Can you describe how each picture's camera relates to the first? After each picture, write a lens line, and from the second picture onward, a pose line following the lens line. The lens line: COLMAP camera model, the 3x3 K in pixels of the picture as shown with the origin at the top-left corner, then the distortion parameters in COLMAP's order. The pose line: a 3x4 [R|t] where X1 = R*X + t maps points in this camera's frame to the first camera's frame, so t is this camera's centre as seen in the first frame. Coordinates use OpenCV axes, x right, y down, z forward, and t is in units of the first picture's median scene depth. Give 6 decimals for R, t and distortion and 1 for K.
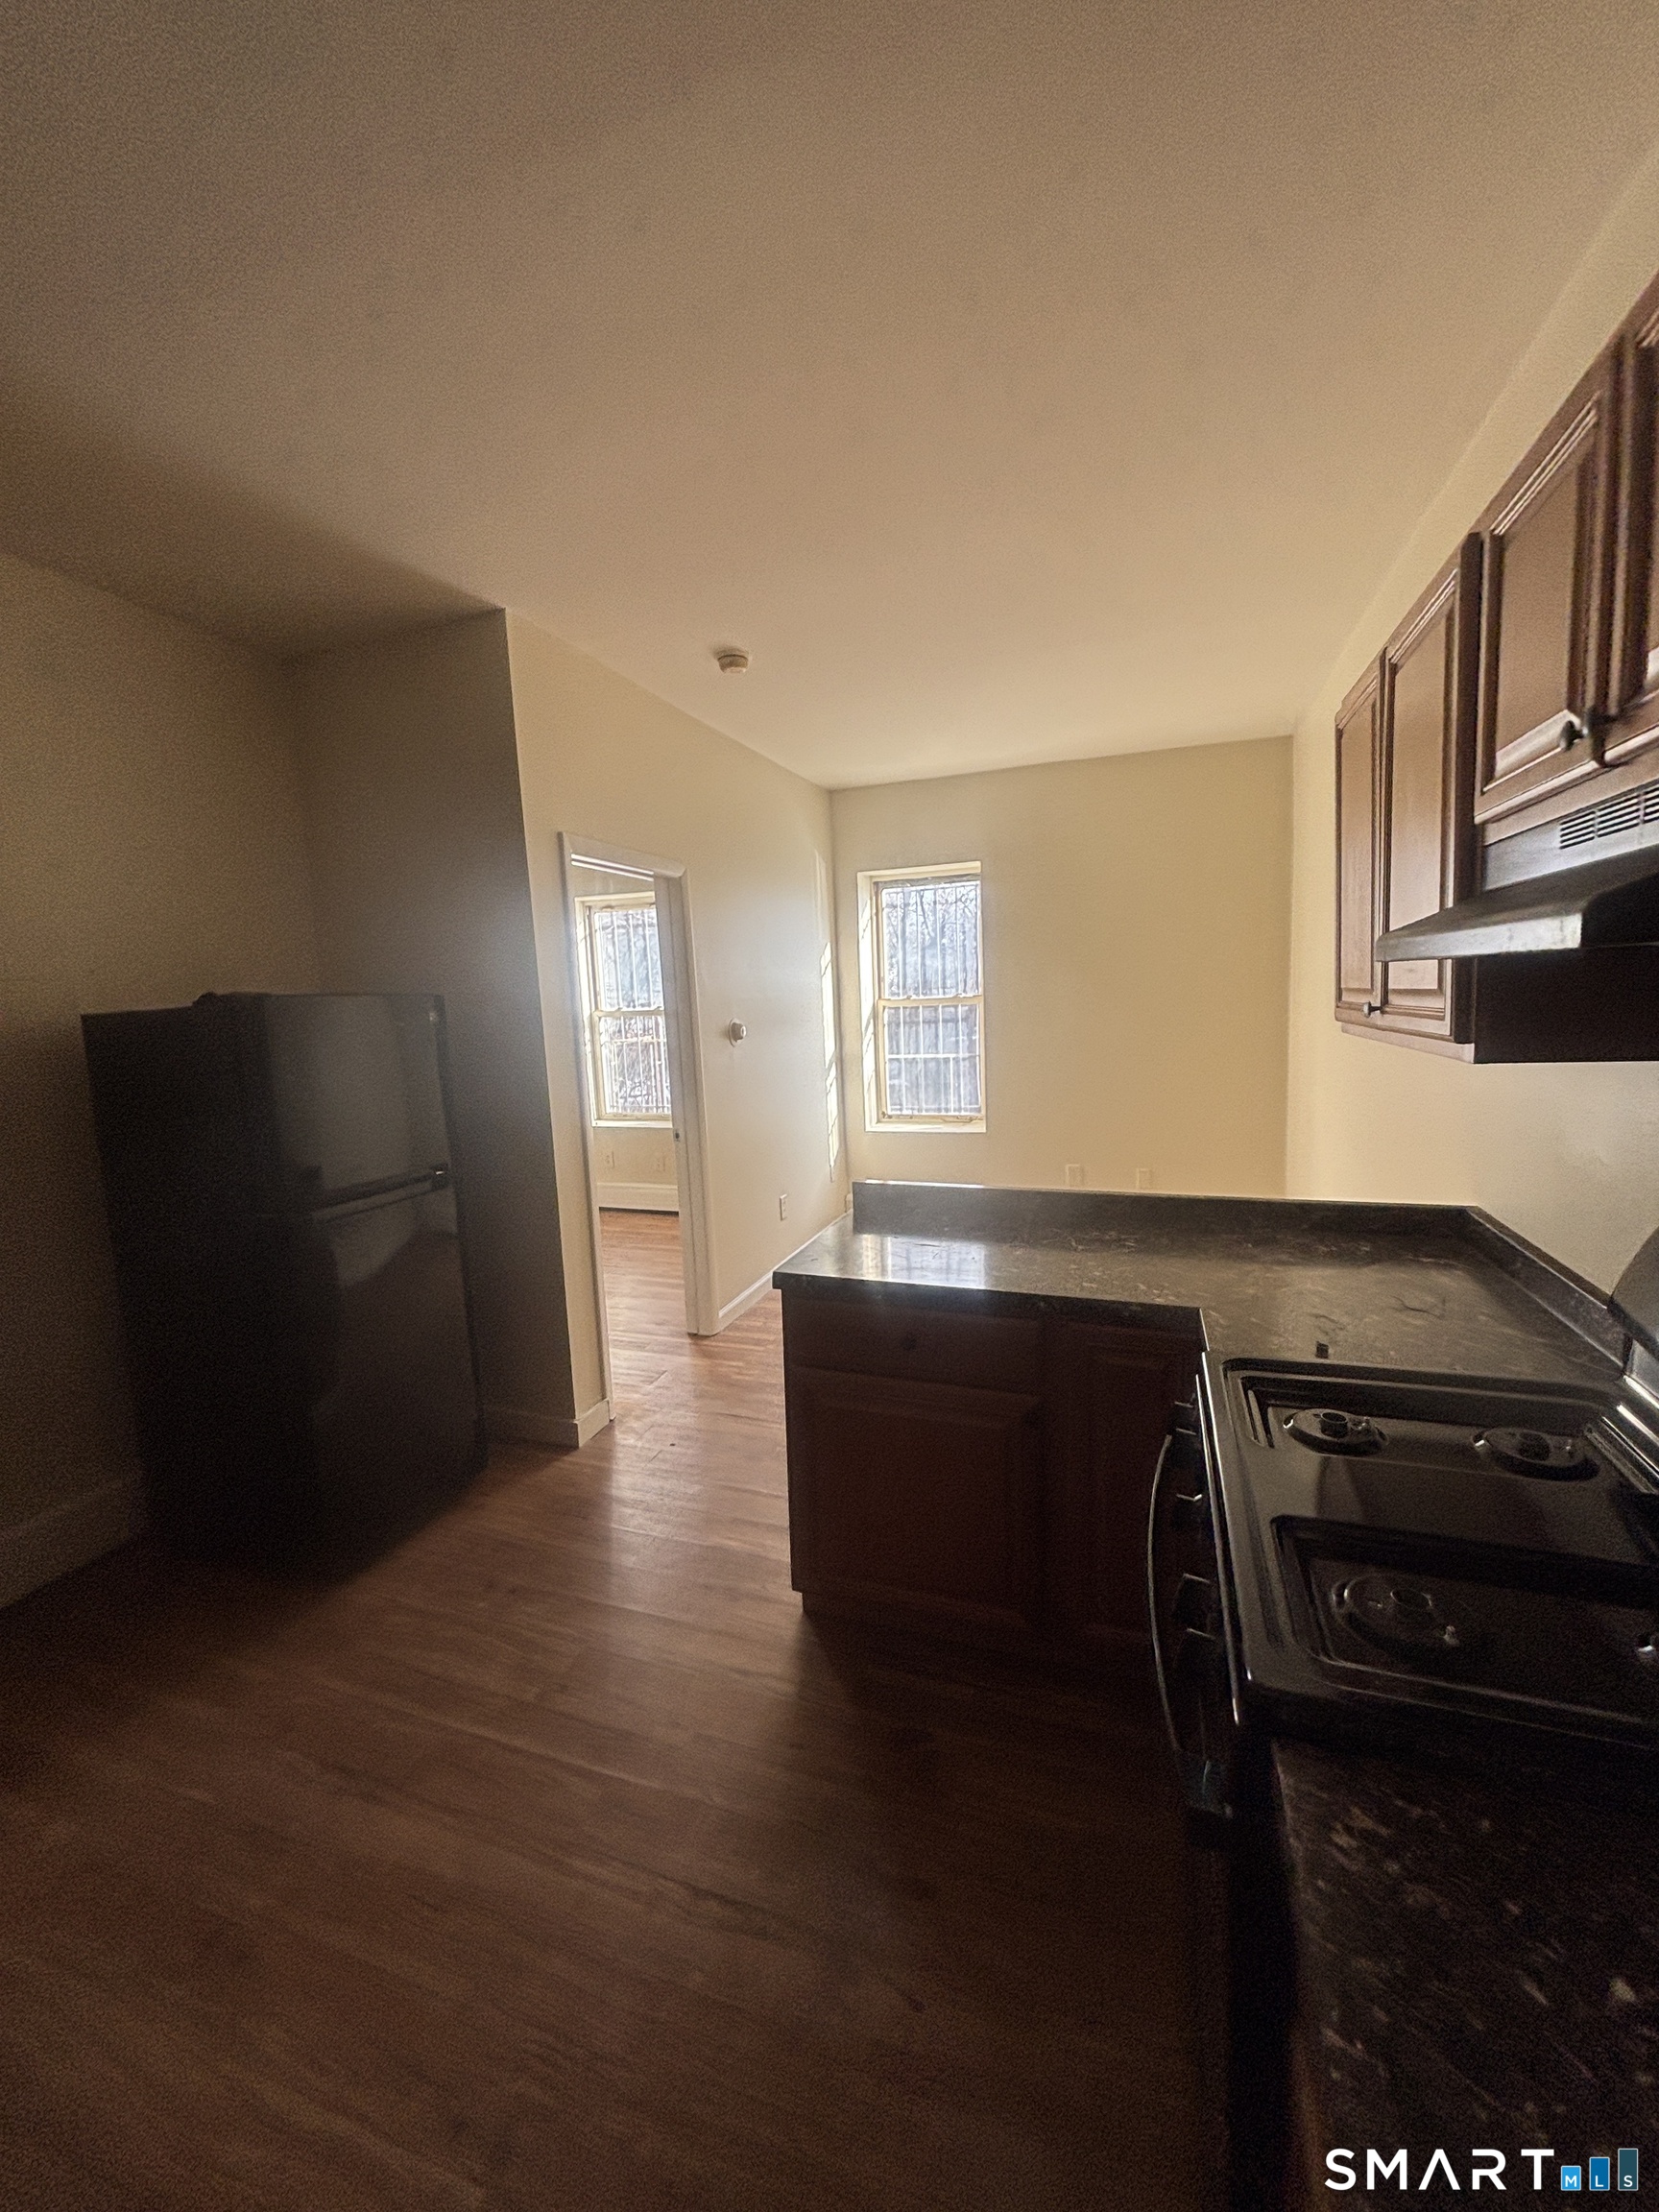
lens RADIAL K [[892.1, 0, 838.1], [0, 892.1, 1100.2], [0, 0, 1]] dist [0.004684, -0.000061]
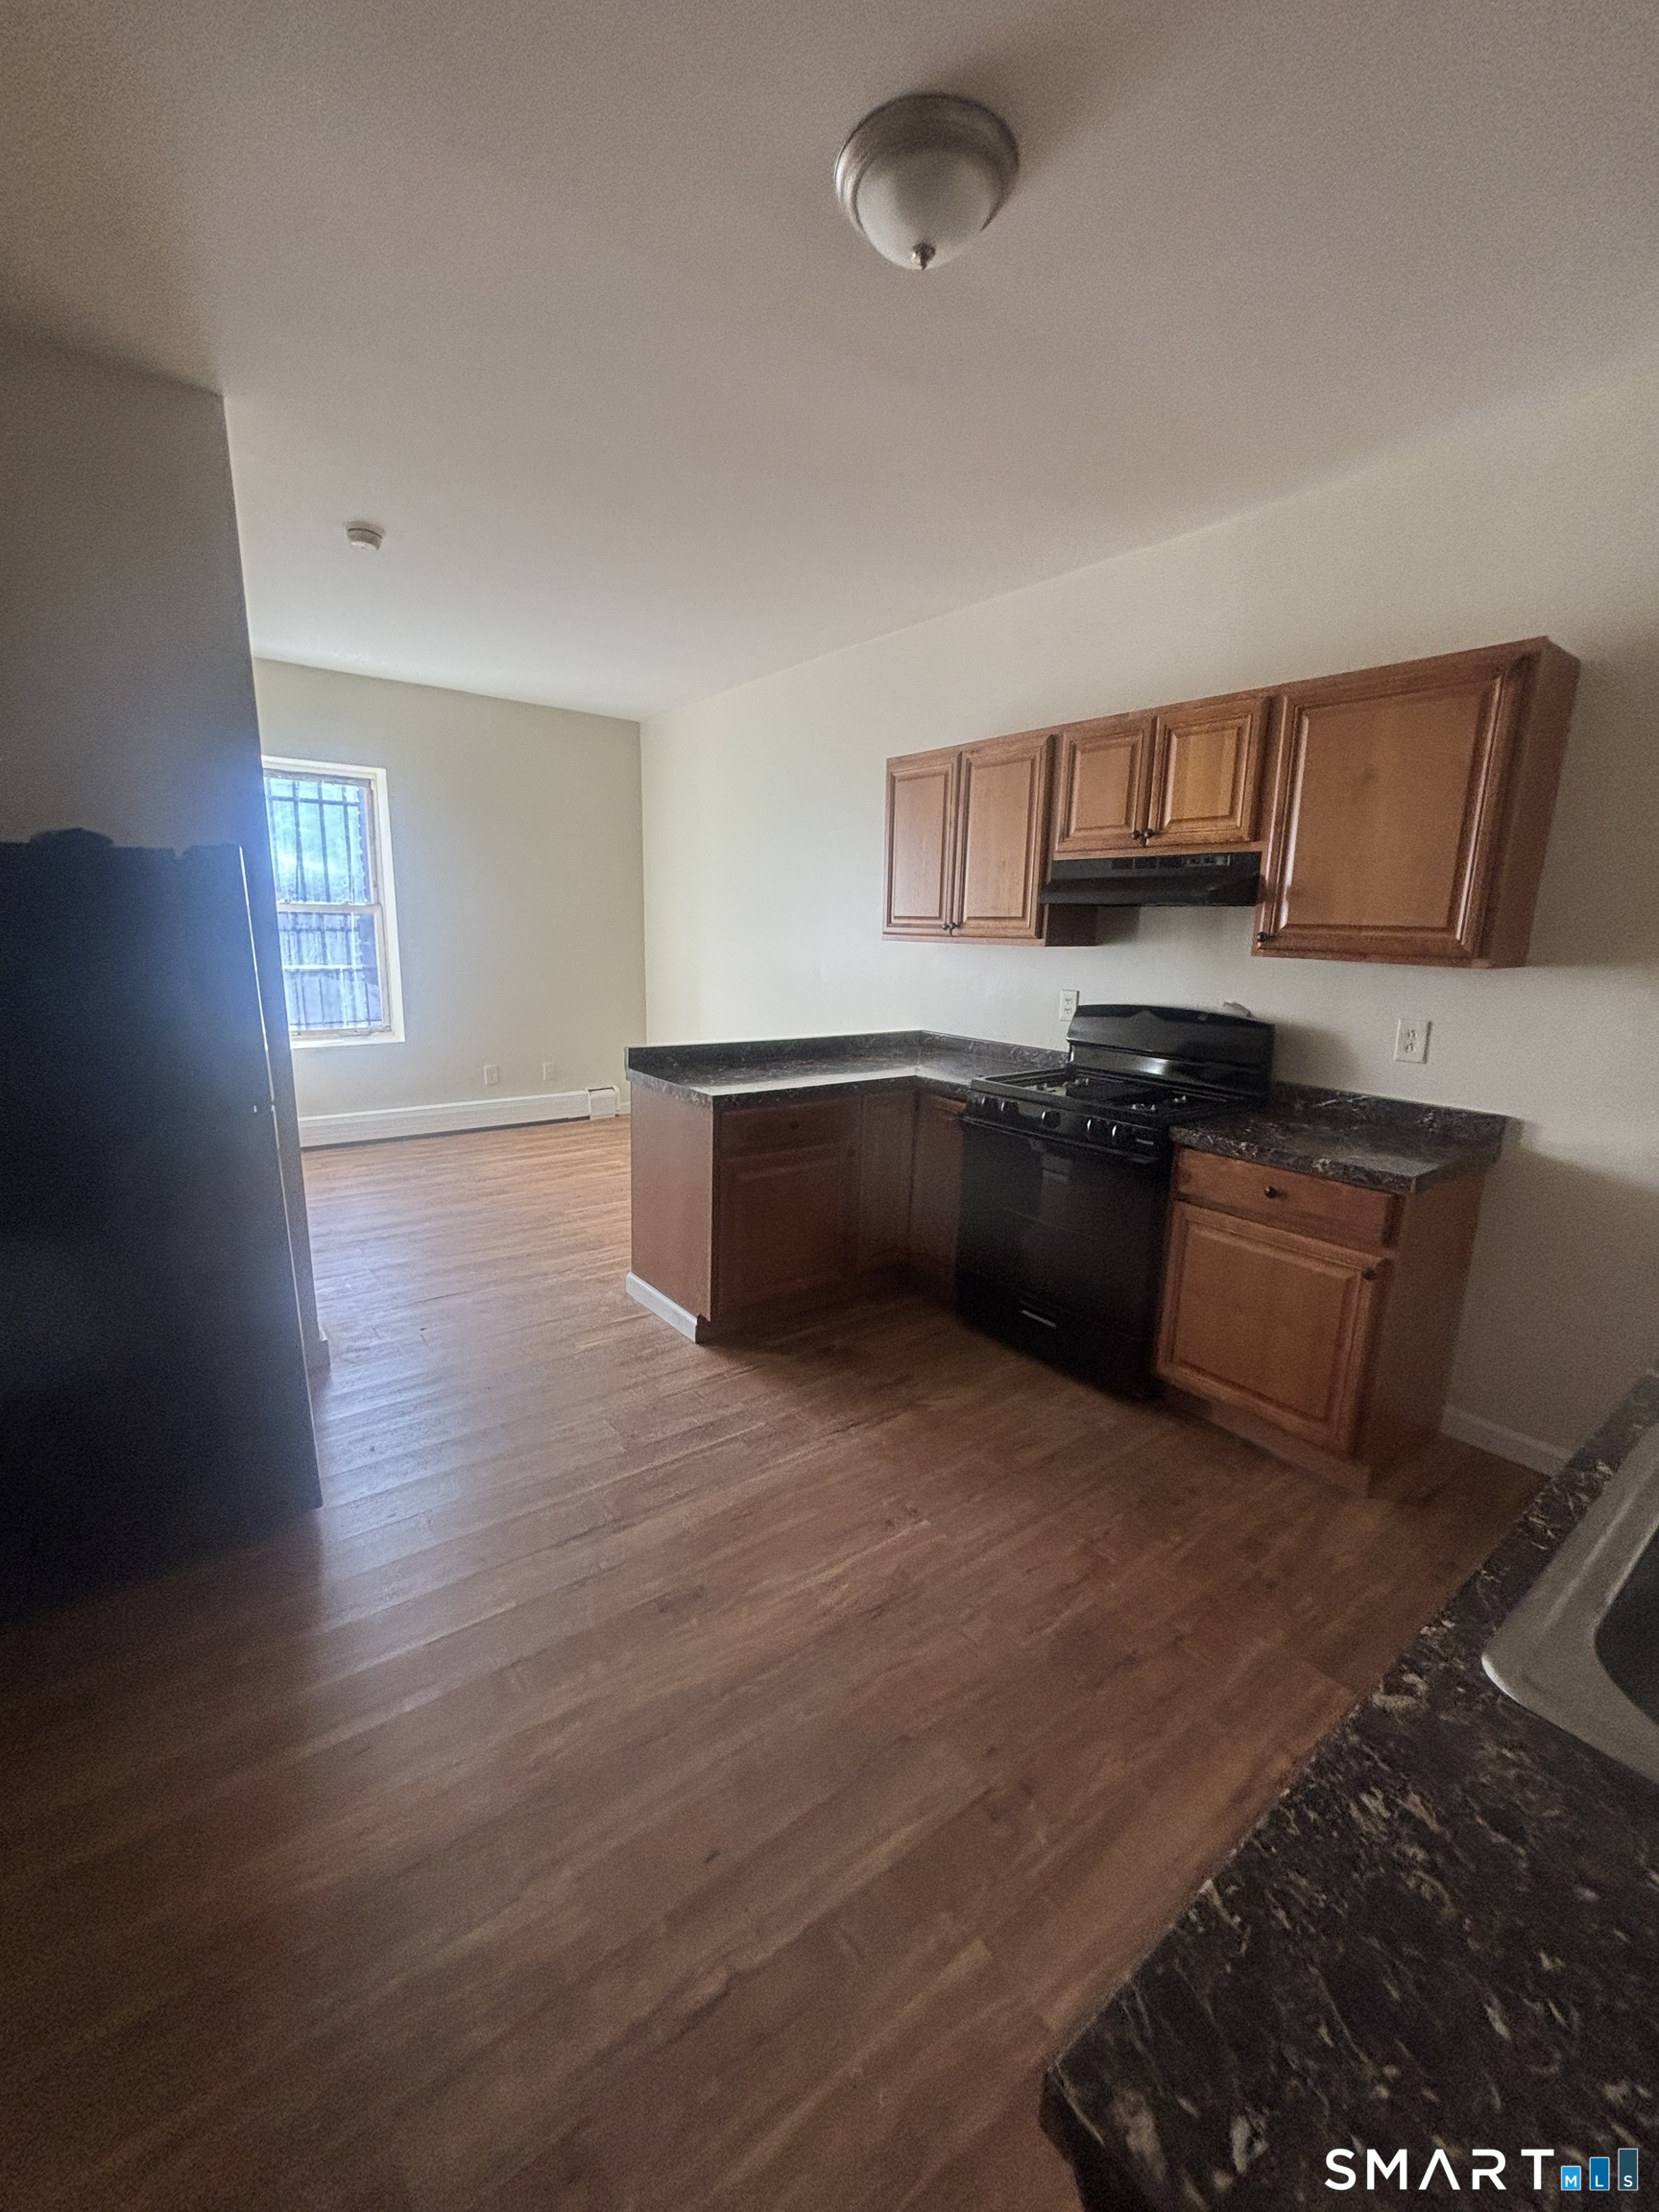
lens RADIAL K [[892.1, 0, 837.3], [0, 892.1, 1096.2], [0, 0, 1]] dist [0.004684, -0.000061]
pose [[0.545528, -0.105622, 0.831410, -0.997870], [0.049839, 0.994360, 0.093621, 0.064738], [-0.836609, -0.009636, 0.547715, 0.055631]]
